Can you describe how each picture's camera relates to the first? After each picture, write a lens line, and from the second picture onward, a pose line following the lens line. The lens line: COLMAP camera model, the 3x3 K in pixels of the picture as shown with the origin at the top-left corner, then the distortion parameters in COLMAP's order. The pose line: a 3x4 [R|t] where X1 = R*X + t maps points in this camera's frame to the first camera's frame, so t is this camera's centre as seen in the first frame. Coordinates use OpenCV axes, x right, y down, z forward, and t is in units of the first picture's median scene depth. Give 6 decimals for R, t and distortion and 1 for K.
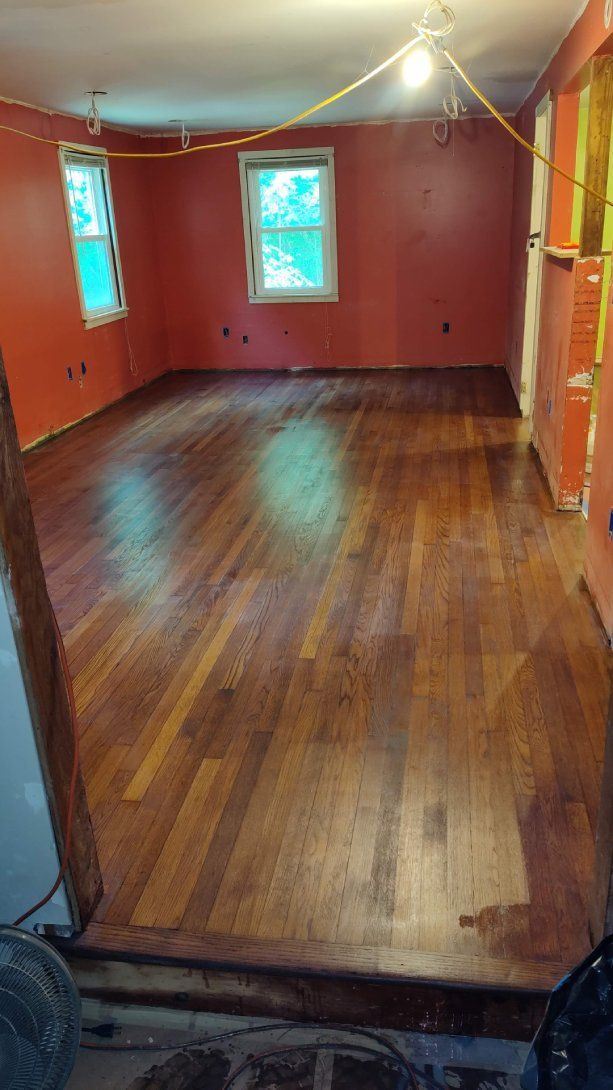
lens RADIAL K [[817.2, 0, 306.5], [0, 817.2, 545.0], [0, 0, 1]] dist [0.160257, -0.270202]
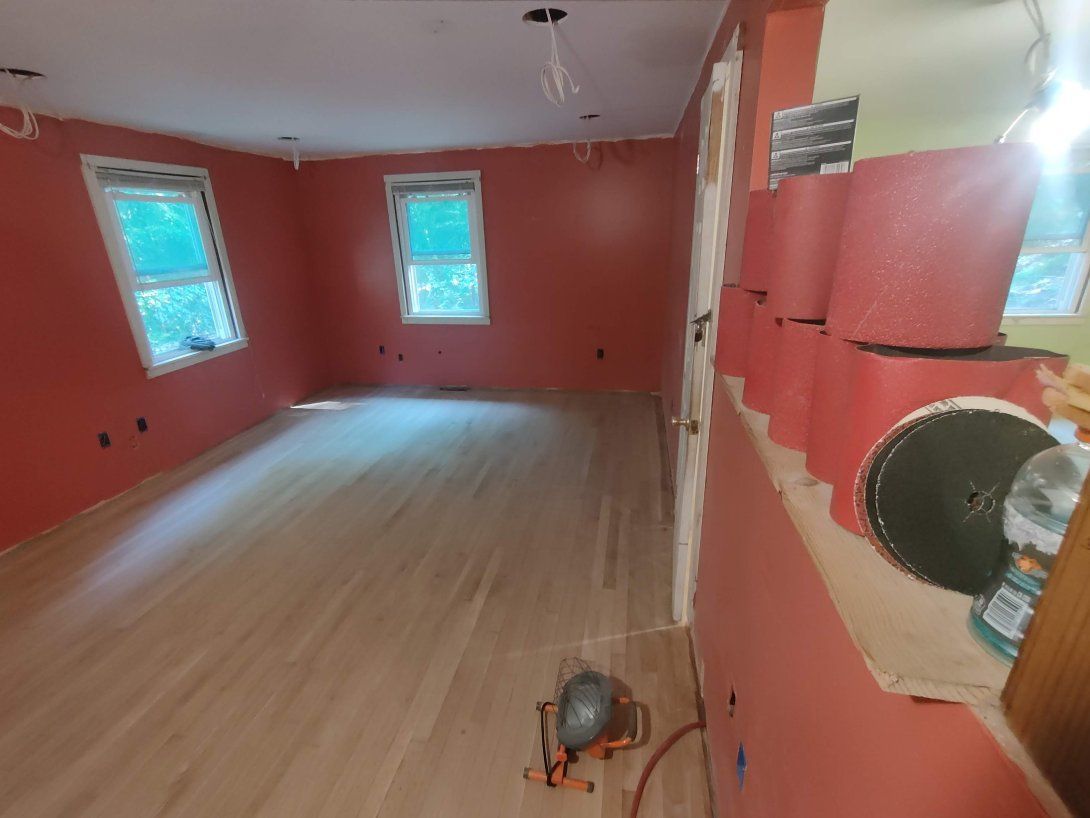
lens RADIAL K [[496.8, 0, 530.6], [0, 496.8, 404.4], [0, 0, 1]] dist [0.002286, 0.000838]
pose [[0.999096, 0.022035, -0.036363, 0.116071], [-0.022990, 0.999397, -0.026038, -0.197465], [0.035767, 0.026851, 0.998999, 0.445223]]
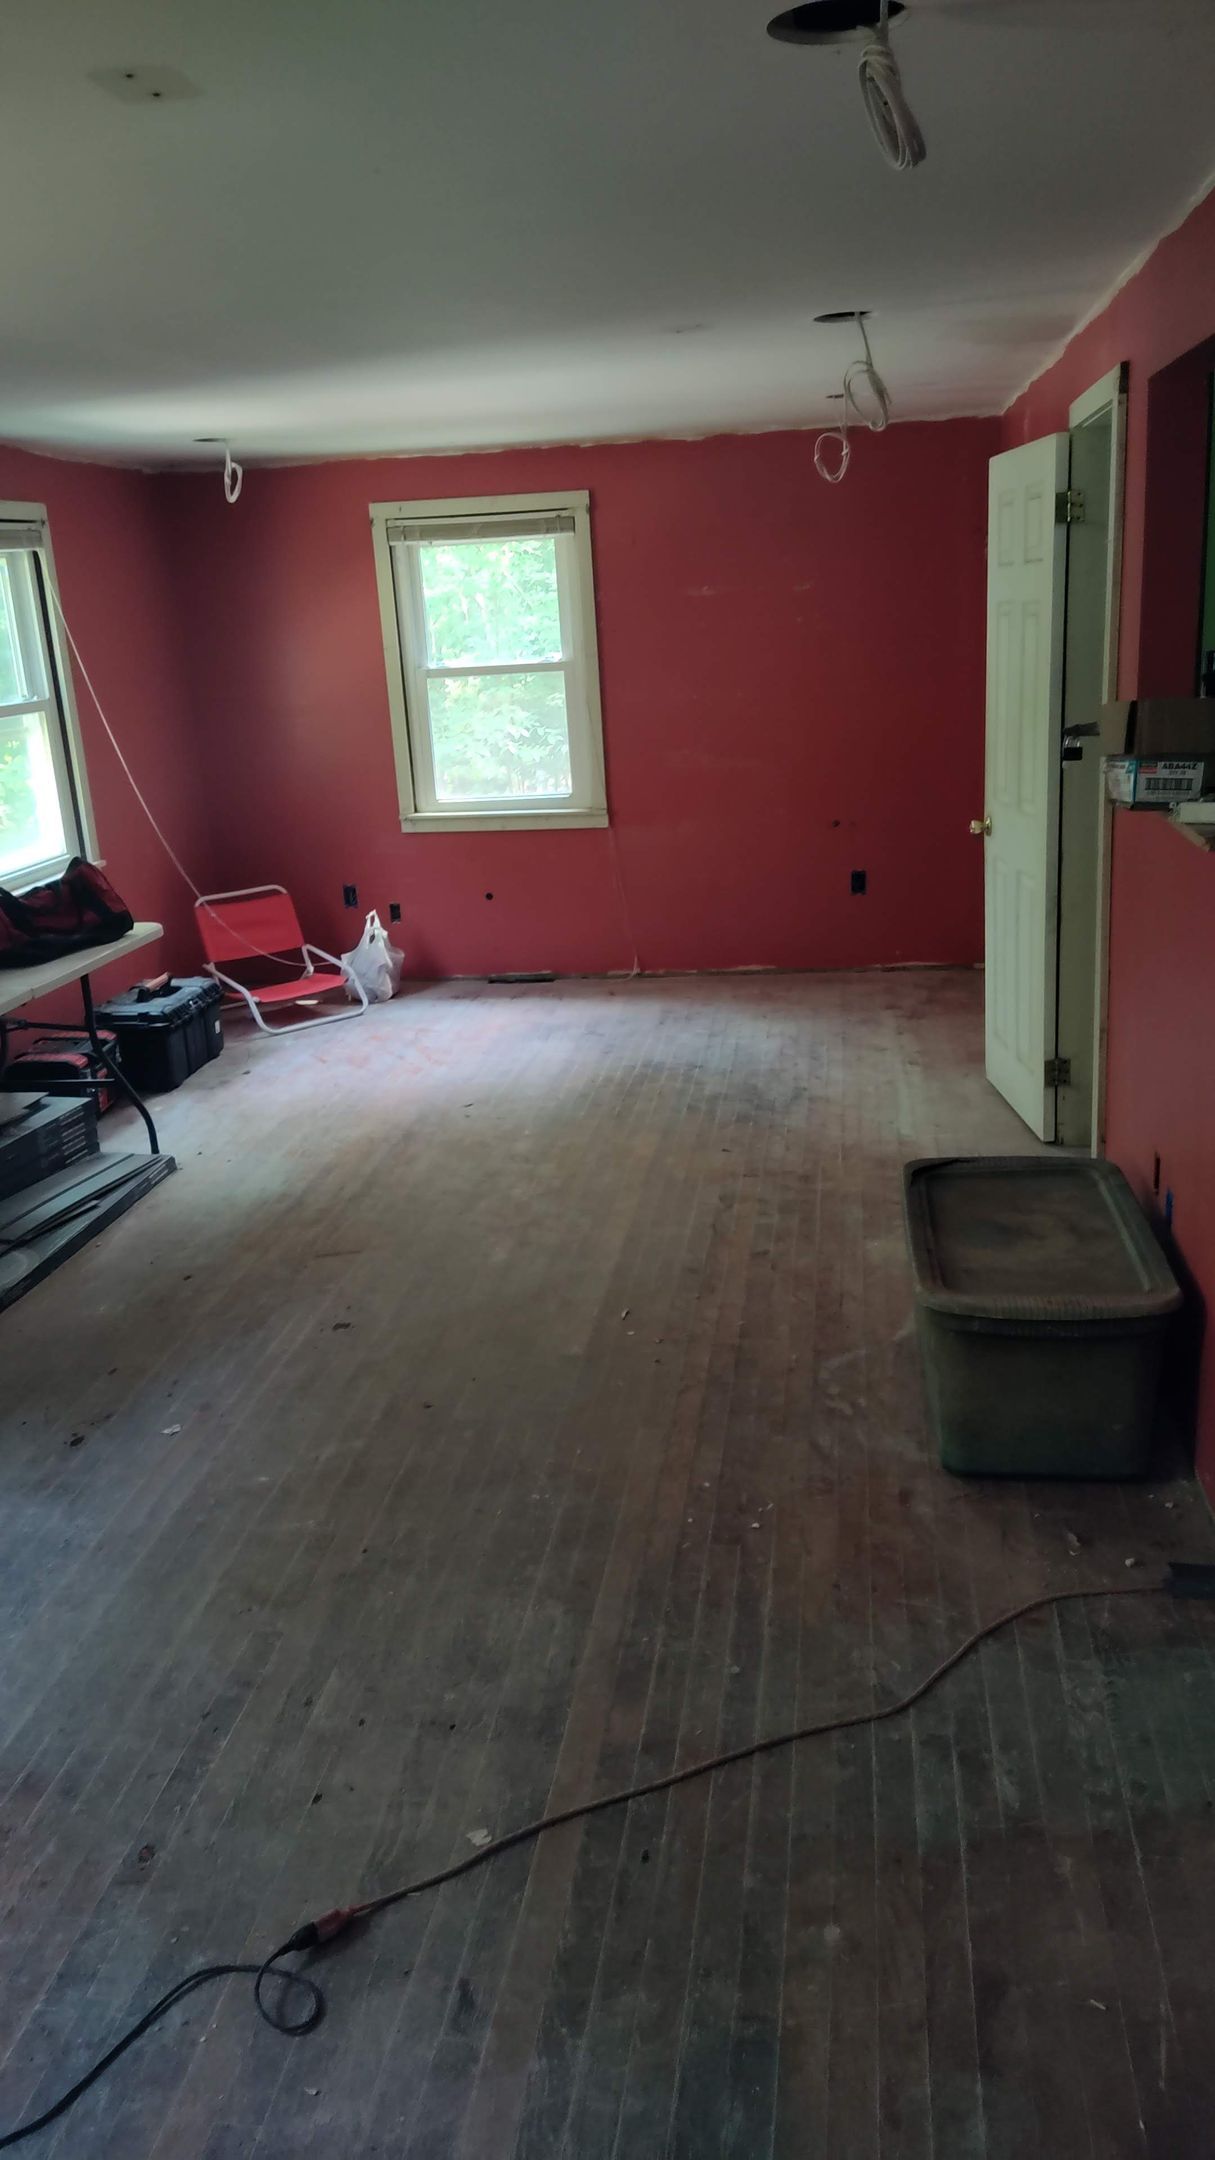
lens RADIAL K [[1610.5, 0, 604.6], [0, 1610.5, 1042.9], [0, 0, 1]] dist [0.098234, -0.139723]
pose [[0.999691, -0.019437, 0.015502, 0.022918], [0.020900, 0.994713, -0.100545, -0.103020], [-0.013466, 0.100838, 0.994812, 0.182504]]
